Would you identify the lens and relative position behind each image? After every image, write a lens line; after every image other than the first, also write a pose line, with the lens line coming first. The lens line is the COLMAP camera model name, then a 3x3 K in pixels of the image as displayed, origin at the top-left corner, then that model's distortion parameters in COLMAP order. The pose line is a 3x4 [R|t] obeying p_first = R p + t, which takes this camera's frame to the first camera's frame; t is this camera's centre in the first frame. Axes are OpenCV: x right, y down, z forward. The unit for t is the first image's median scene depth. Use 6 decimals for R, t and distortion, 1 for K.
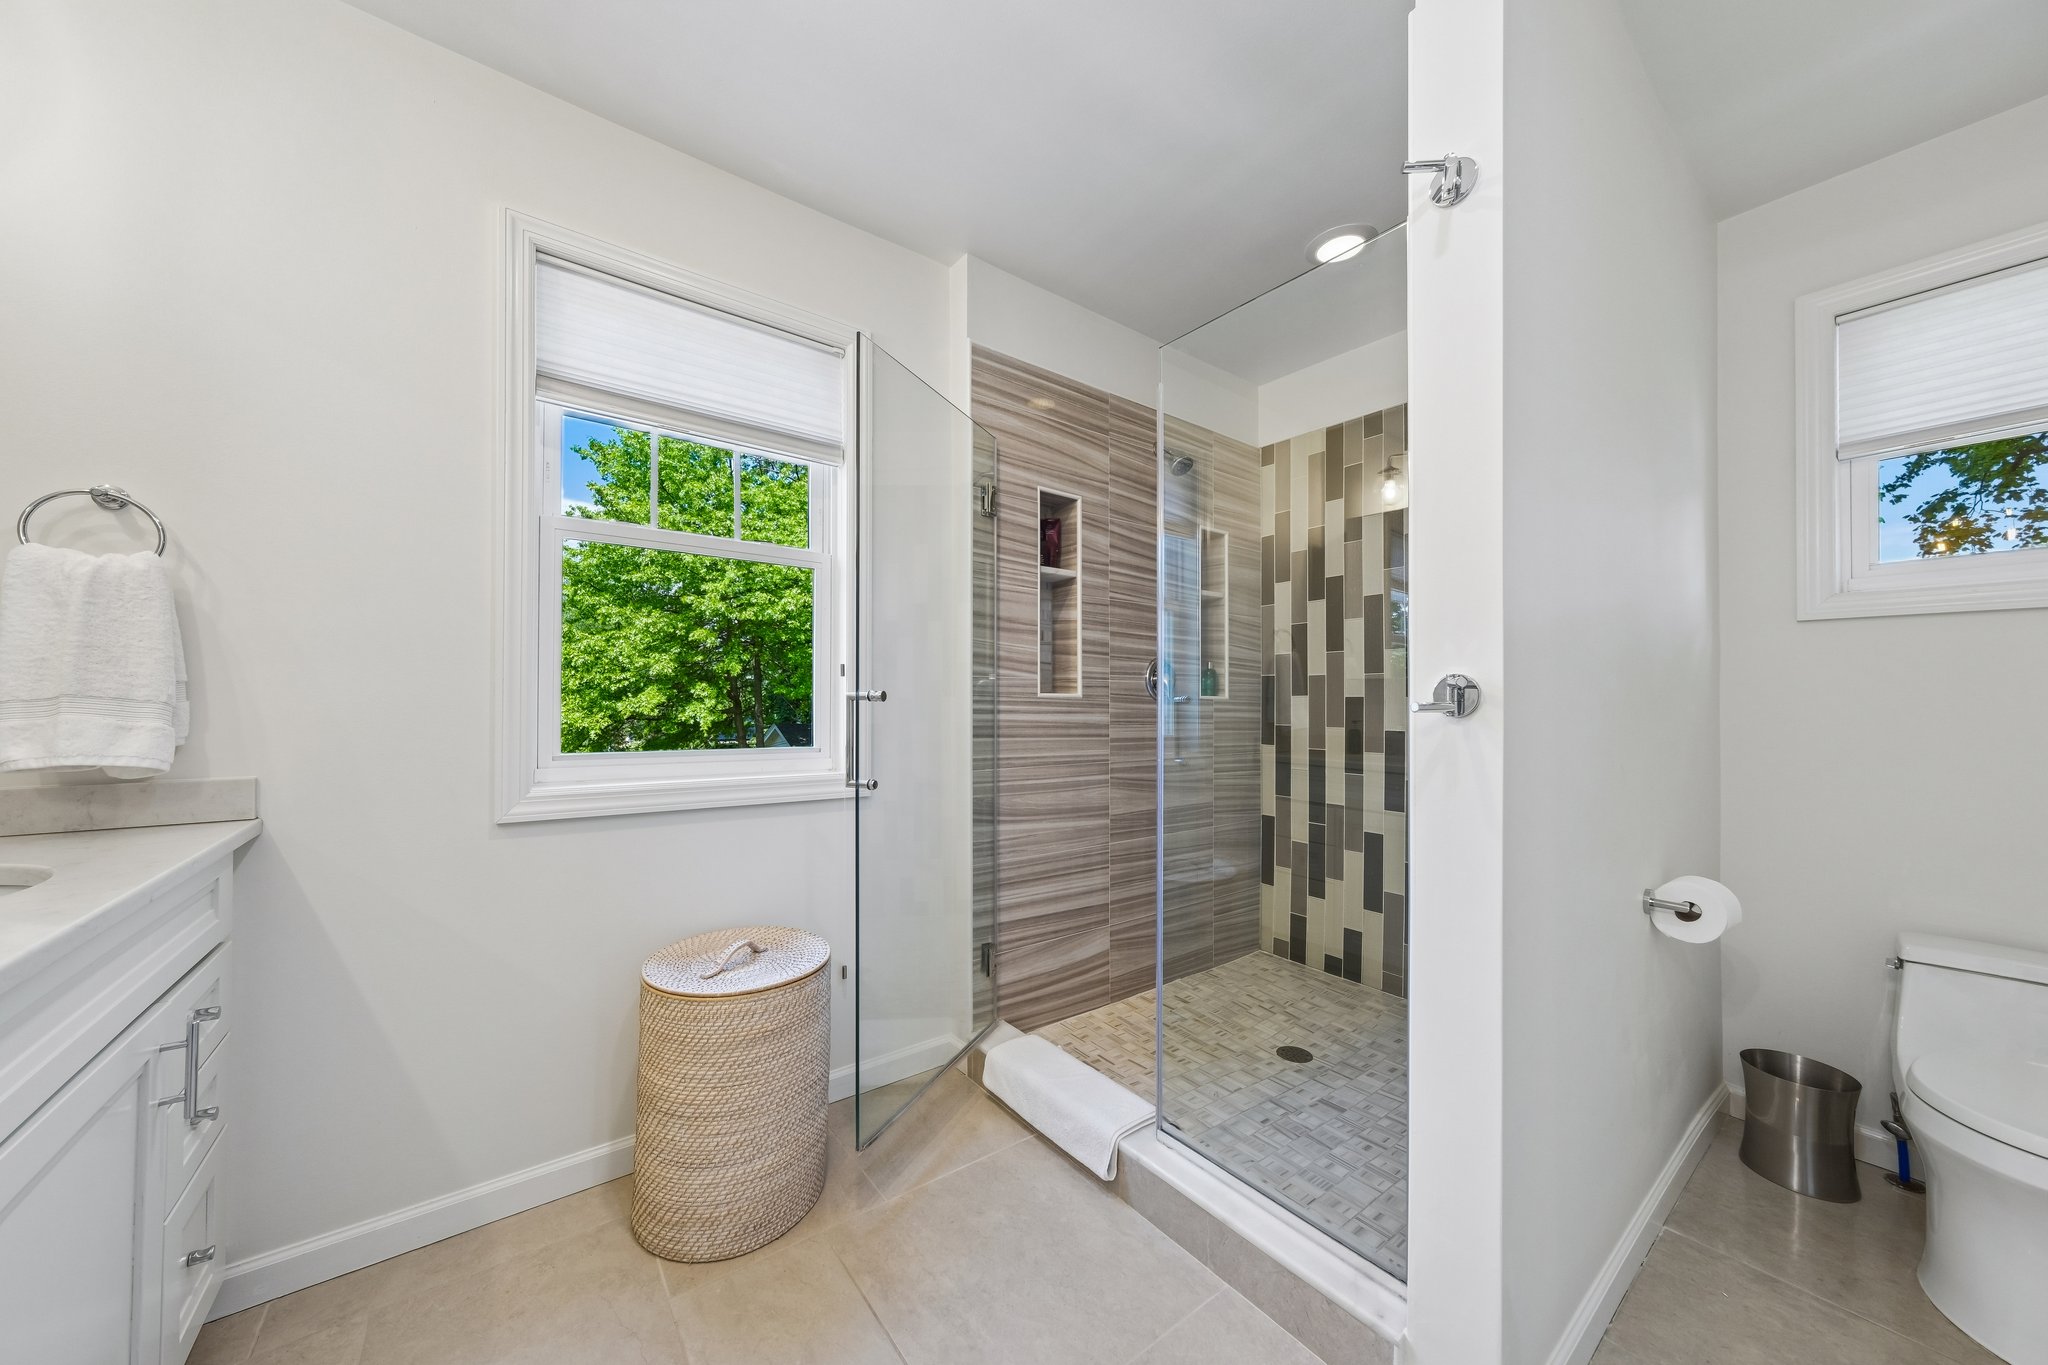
lens RADIAL K [[718.9, 0, 1015.0], [0, 718.9, 702.0], [0, 0, 1]] dist [-0.001054, 0.003095]
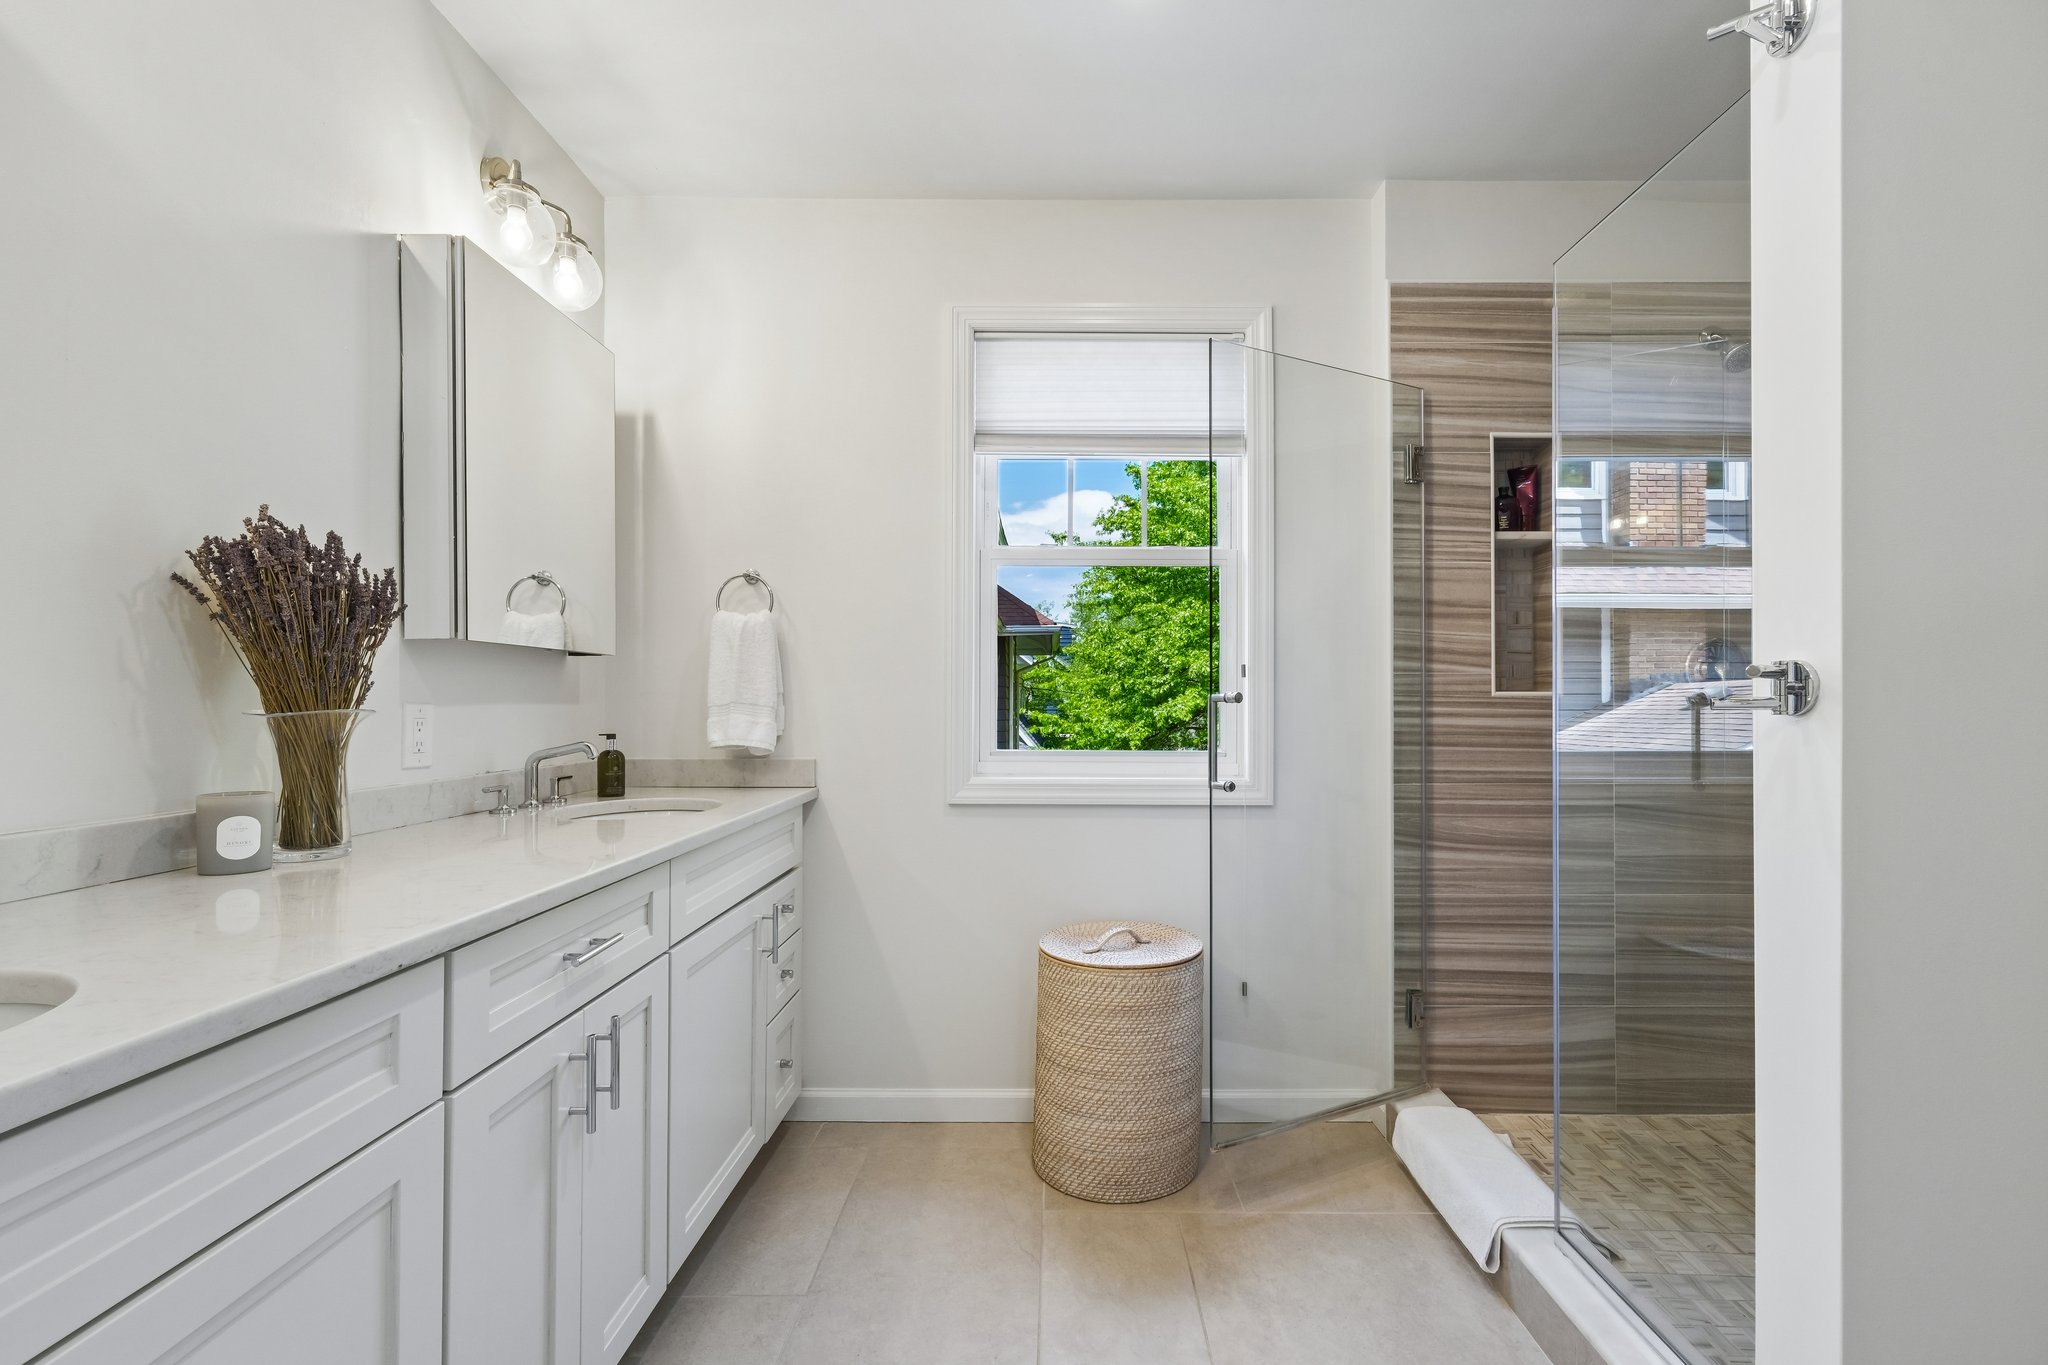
lens RADIAL K [[929.9, 0, 1031.7], [0, 929.9, 701.9], [0, 0, 1]] dist [0.015266, 0.000550]
pose [[0.794342, -0.008078, -0.607417, 0.271284], [0.004256, 0.999961, -0.007733, 0.004940], [0.607456, 0.003557, 0.794346, -0.140668]]
